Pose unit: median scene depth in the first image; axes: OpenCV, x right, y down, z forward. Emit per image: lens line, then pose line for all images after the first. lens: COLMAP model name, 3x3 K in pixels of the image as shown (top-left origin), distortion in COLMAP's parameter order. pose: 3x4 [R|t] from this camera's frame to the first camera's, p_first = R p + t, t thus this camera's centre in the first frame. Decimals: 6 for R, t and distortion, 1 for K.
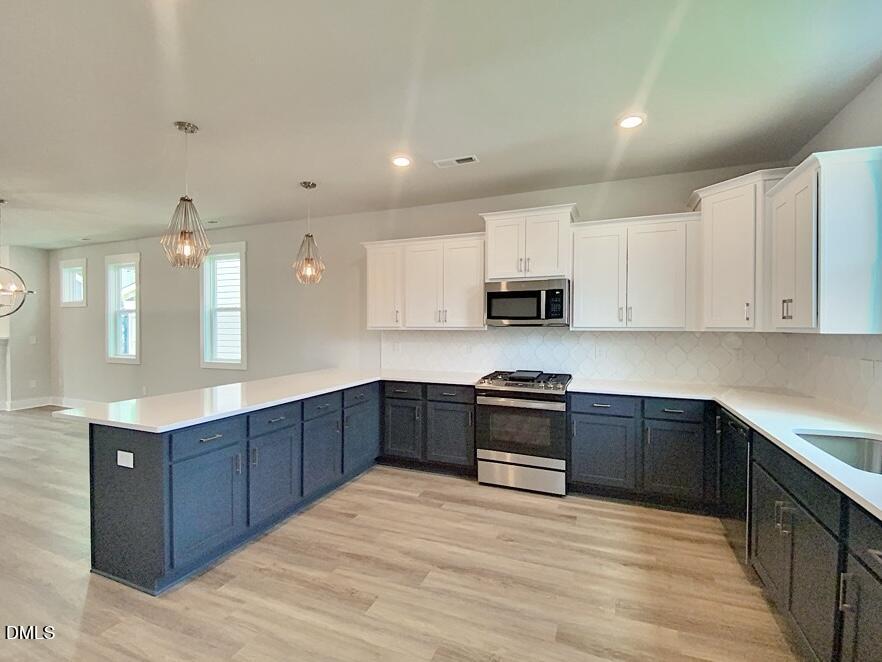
lens RADIAL K [[414.1, 0, 438.2], [0, 414.1, 329.4], [0, 0, 1]] dist [0.058558, -0.043552]
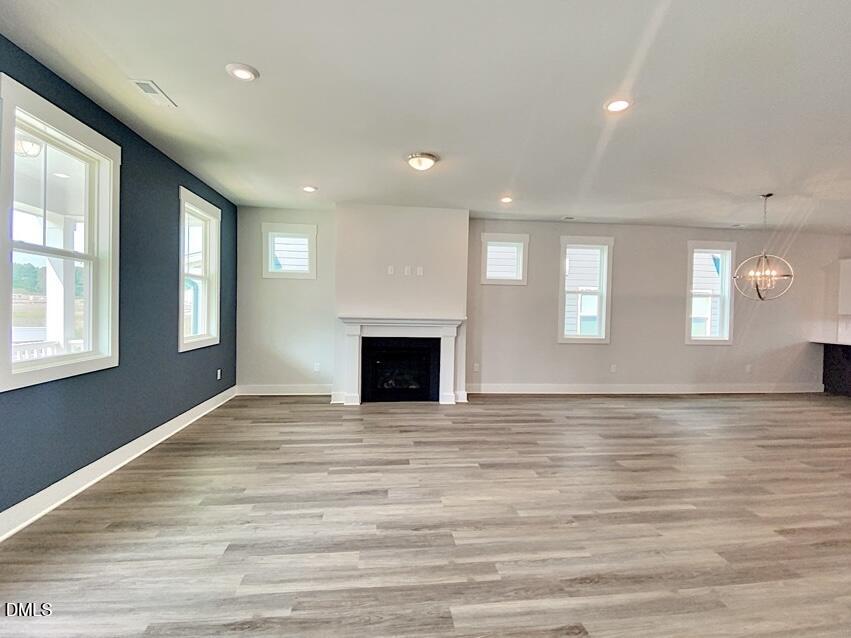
lens RADIAL K [[415.6, 0, 422.1], [0, 415.6, 317.1], [0, 0, 1]] dist [0.077968, -0.066878]
pose [[0.867084, 0.007840, 0.498100, -3.174392], [-0.015881, 0.999803, 0.011908, 0.020885], [-0.497908, -0.018235, 0.867038, 0.624816]]
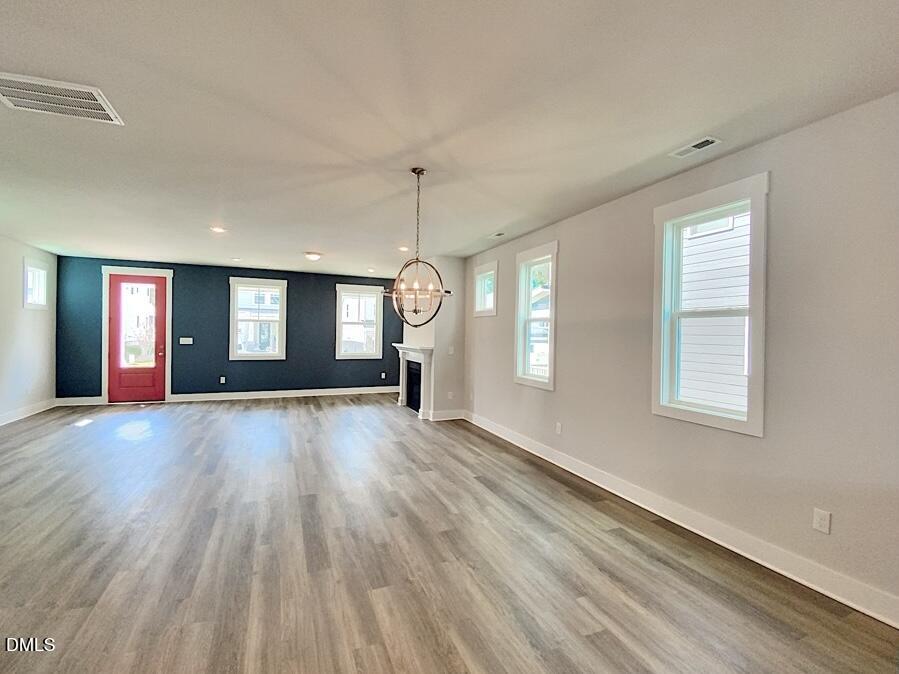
lens RADIAL K [[406.0, 0, 459.5], [0, 406.0, 337.2], [0, 0, 1]] dist [-0.001106, -0.017461]
pose [[0.728901, 0.018143, -0.684379, -0.655188], [-0.024172, 0.999708, 0.000758, -0.015574], [0.684192, 0.015991, 0.729126, 0.699676]]
